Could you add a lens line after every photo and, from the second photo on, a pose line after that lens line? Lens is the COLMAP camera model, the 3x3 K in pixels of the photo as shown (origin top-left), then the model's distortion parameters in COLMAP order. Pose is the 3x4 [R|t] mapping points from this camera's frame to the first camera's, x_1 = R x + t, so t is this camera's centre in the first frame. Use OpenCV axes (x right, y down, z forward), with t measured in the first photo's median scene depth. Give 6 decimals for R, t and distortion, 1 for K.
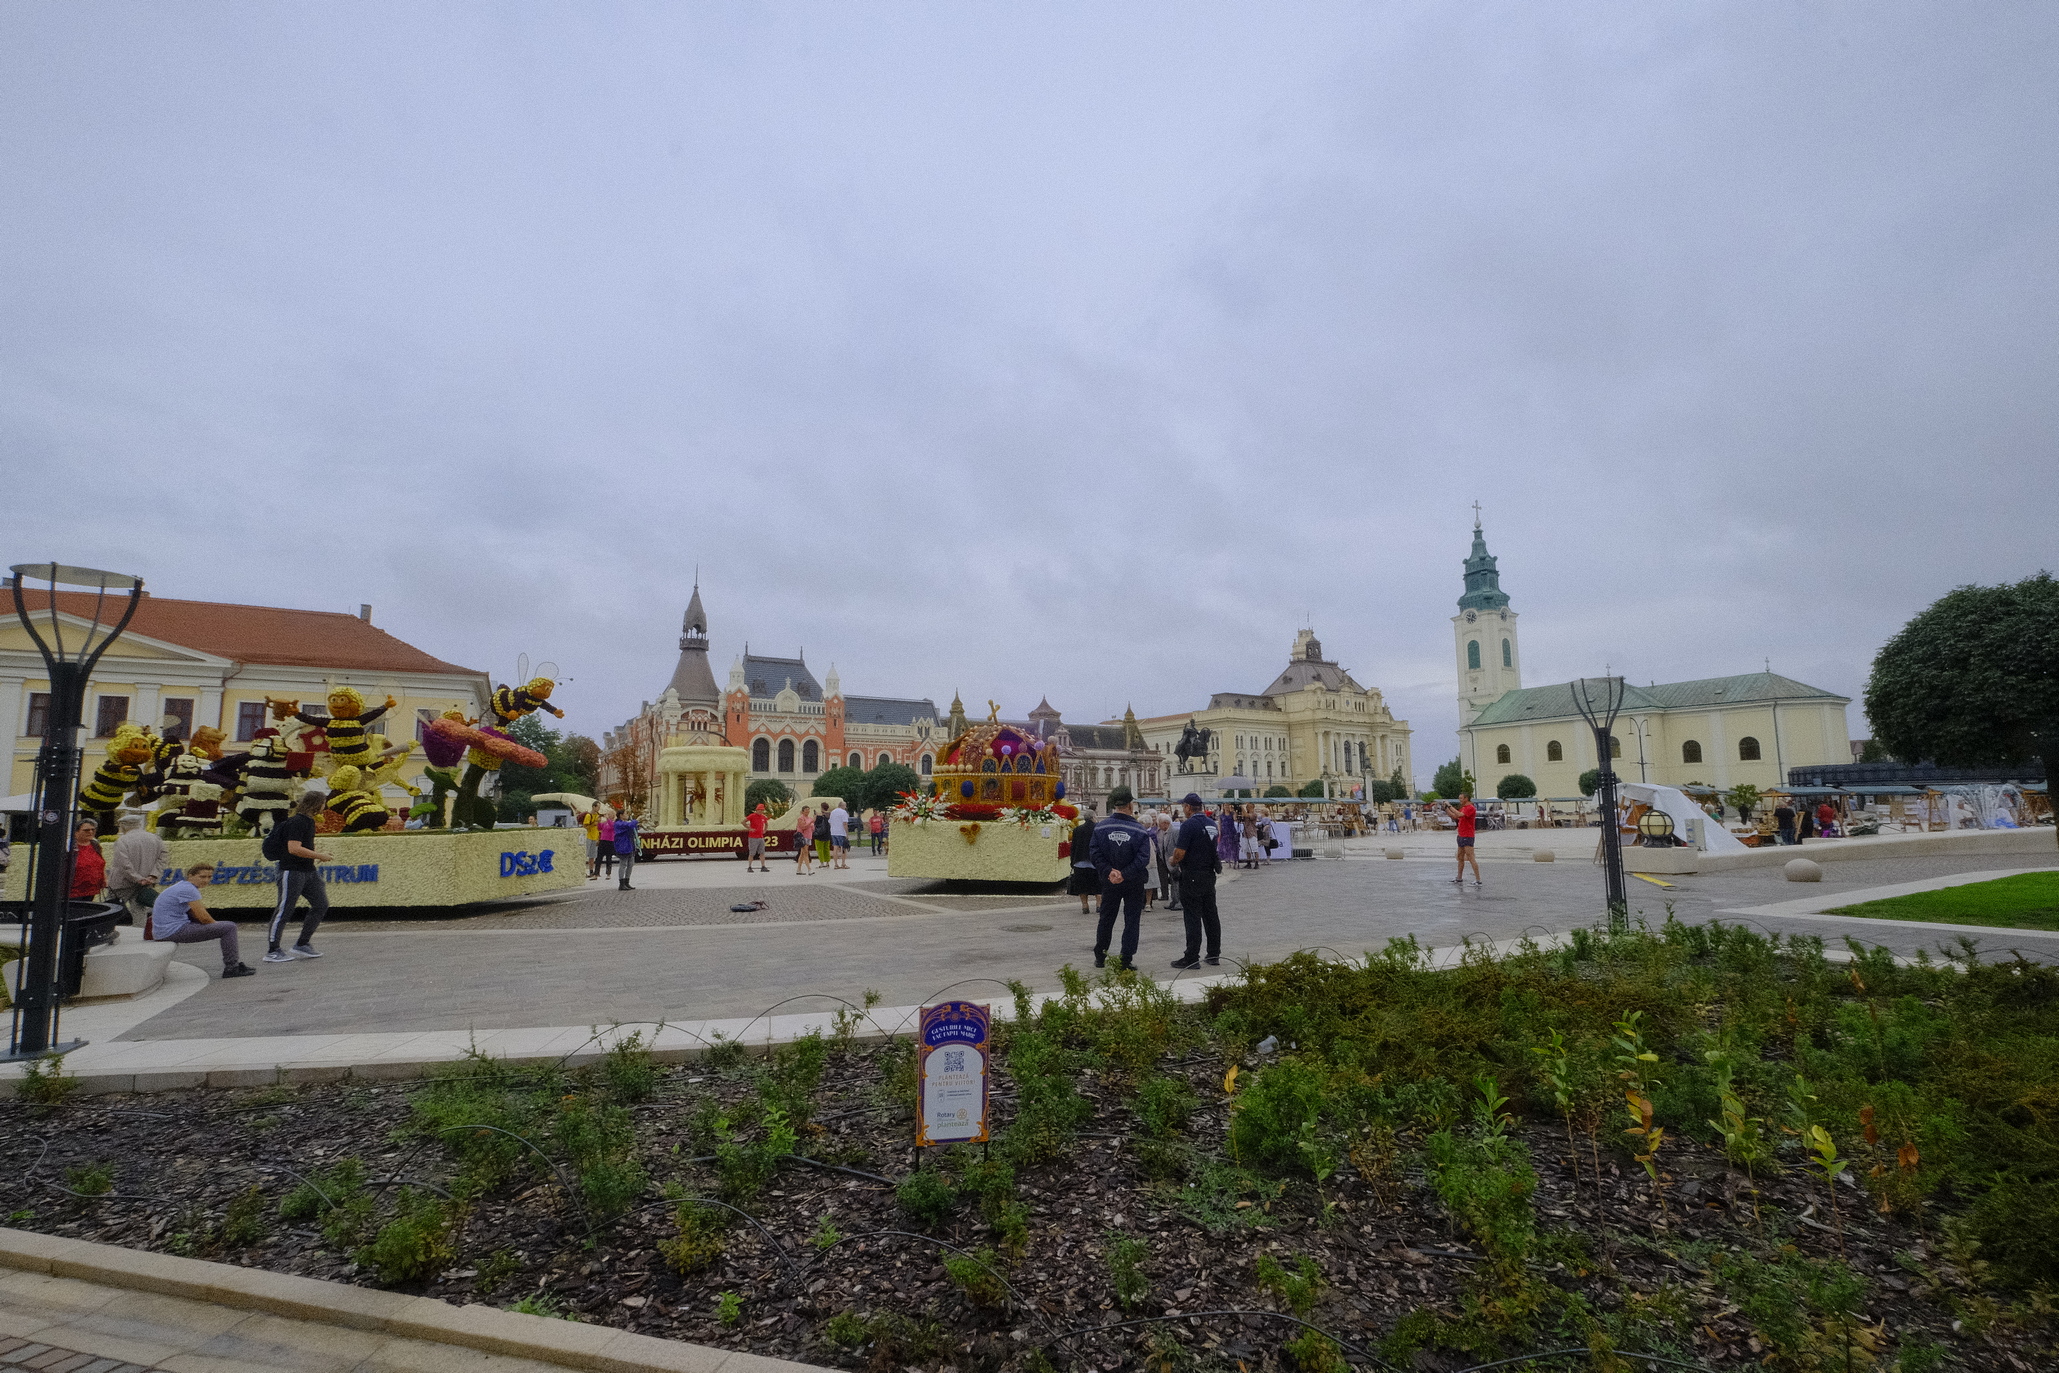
lens RADIAL K [[910.5, 0, 1023.1], [0, 910.5, 706.6], [0, 0, 1]] dist [-0.003706, -0.000040]
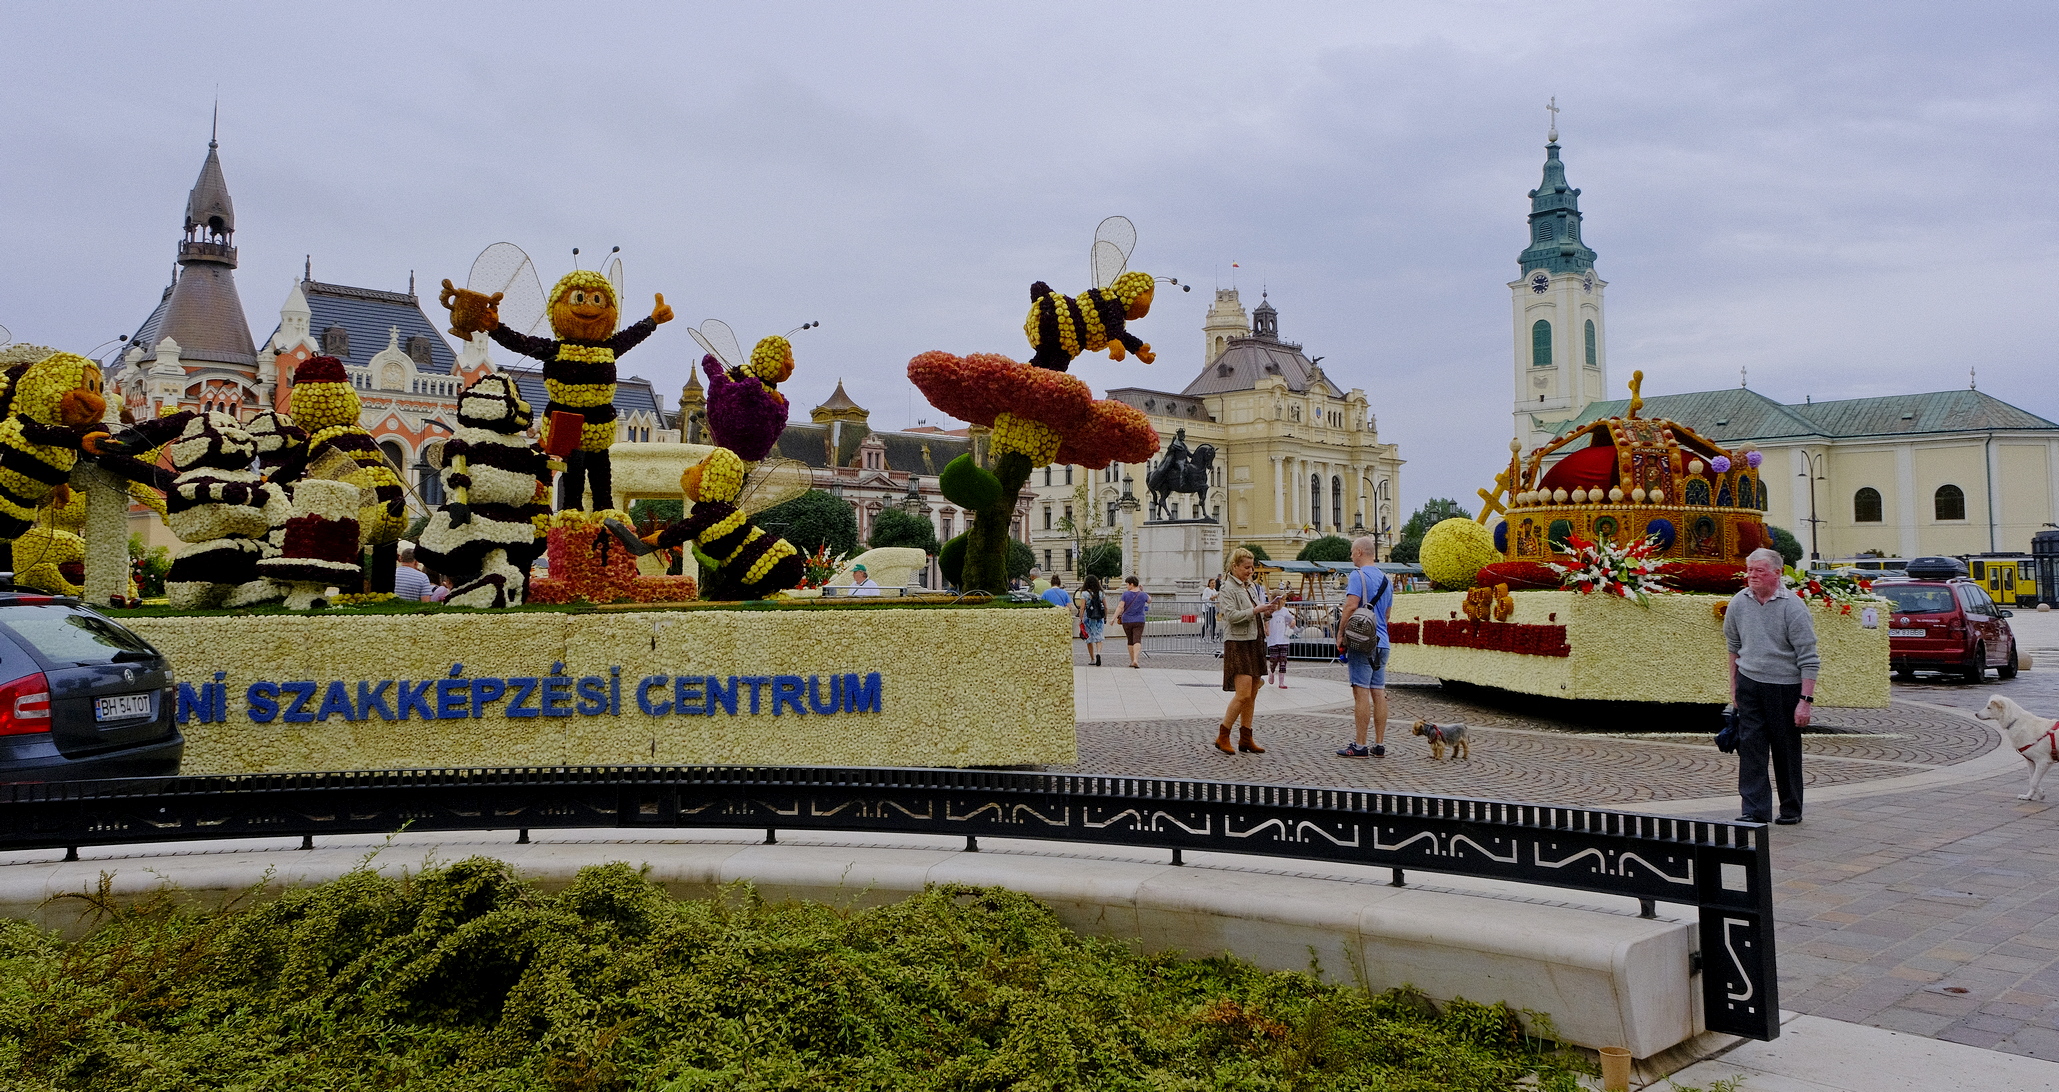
lens RADIAL K [[1553.2, 0, 1031.8], [0, 1553.2, 482.0], [0, 0, 1]] dist [-0.032283, -0.000238]
pose [[0.975496, 0.026733, 0.218389, -0.109884], [-0.037333, 0.998309, 0.044560, 0.006184], [-0.216828, -0.051621, 0.974844, 0.035096]]
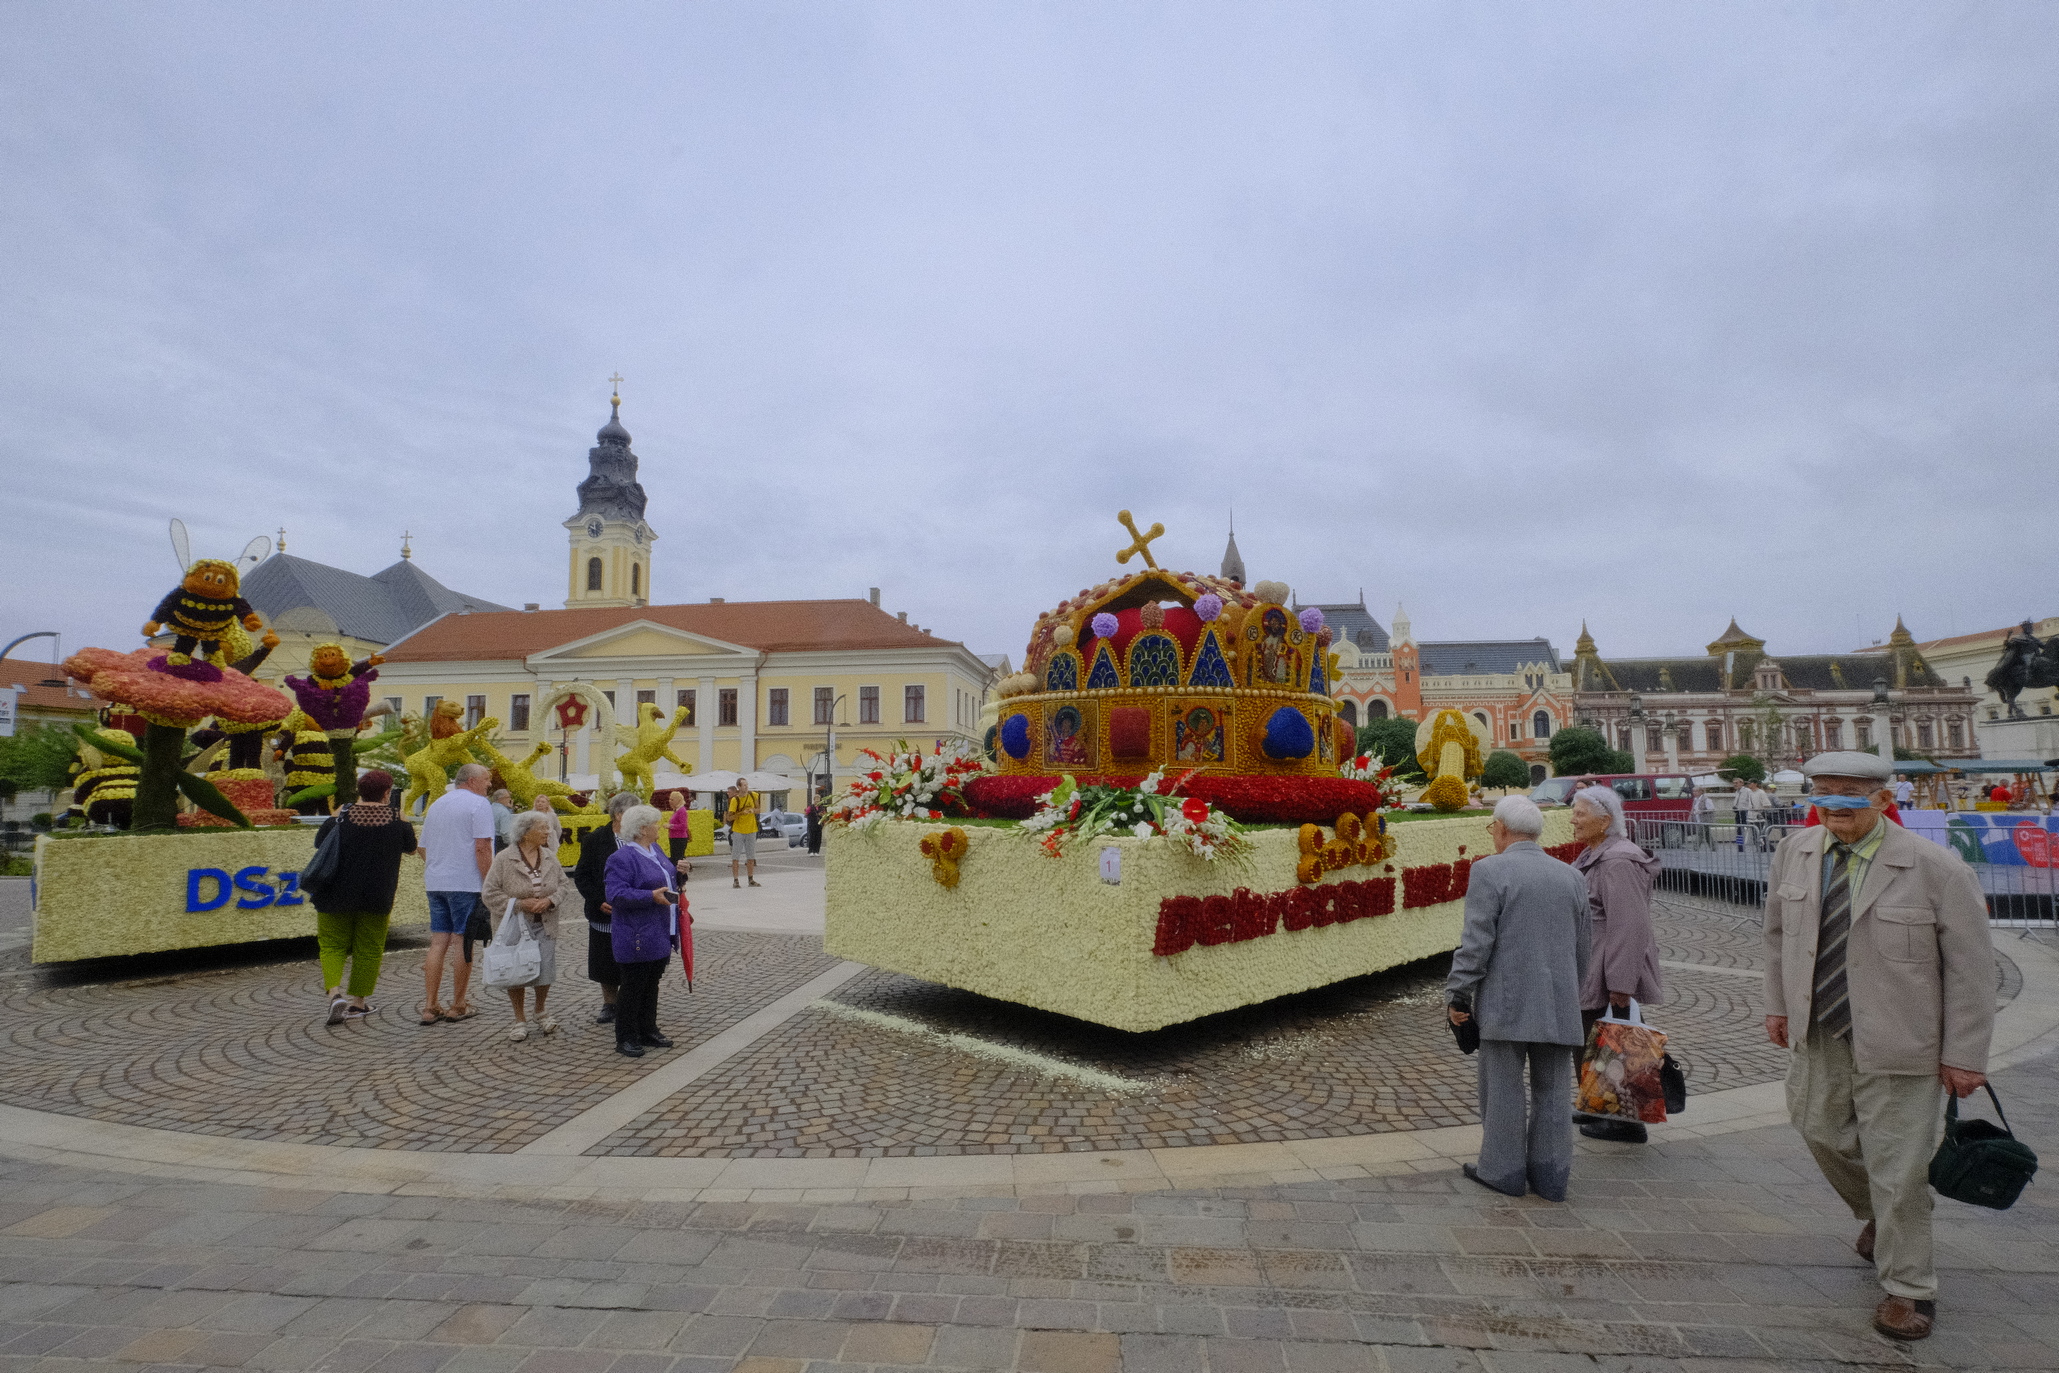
lens RADIAL K [[987.1, 0, 1014.3], [0, 987.1, 698.2], [0, 0, 1]] dist [0.000198, 0.000121]
pose [[0.806708, -0.056858, -0.588208, 0.031944], [0.071626, 0.997430, 0.001818, 0.012932], [0.586593, -0.043598, 0.808708, 0.116394]]
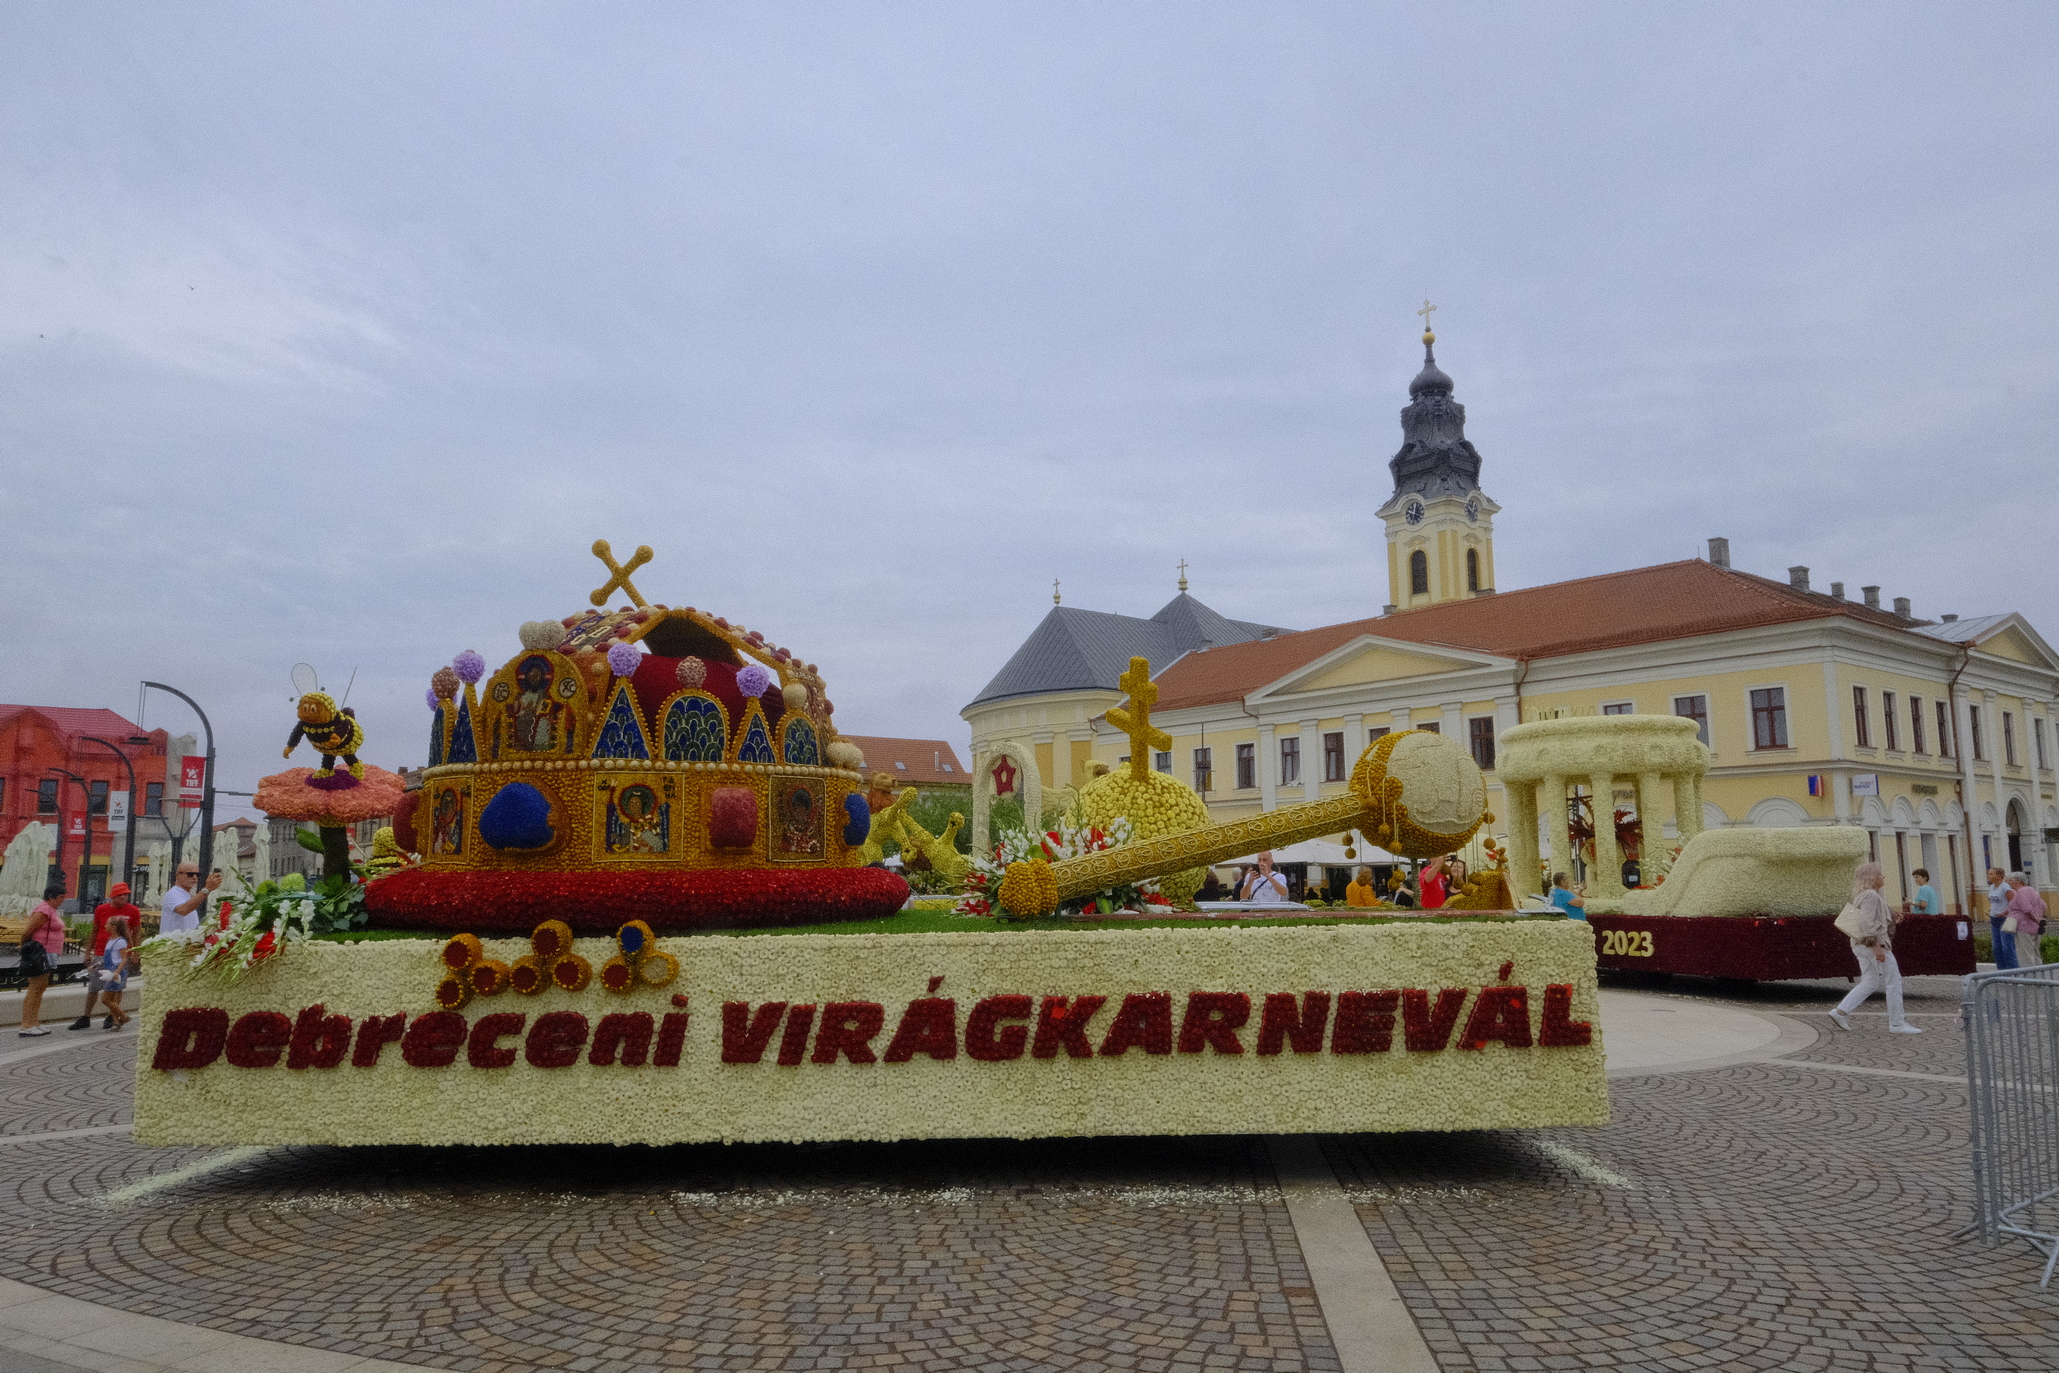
lens RADIAL K [[1368.1, 0, 988.5], [0, 1368.1, 690.4], [0, 0, 1]] dist [0.012198, 0.000729]
pose [[0.156075, -0.125850, -0.979695, 0.085939], [0.123635, 0.986539, -0.107033, 0.021433], [0.979977, -0.104420, 0.169533, 0.198155]]
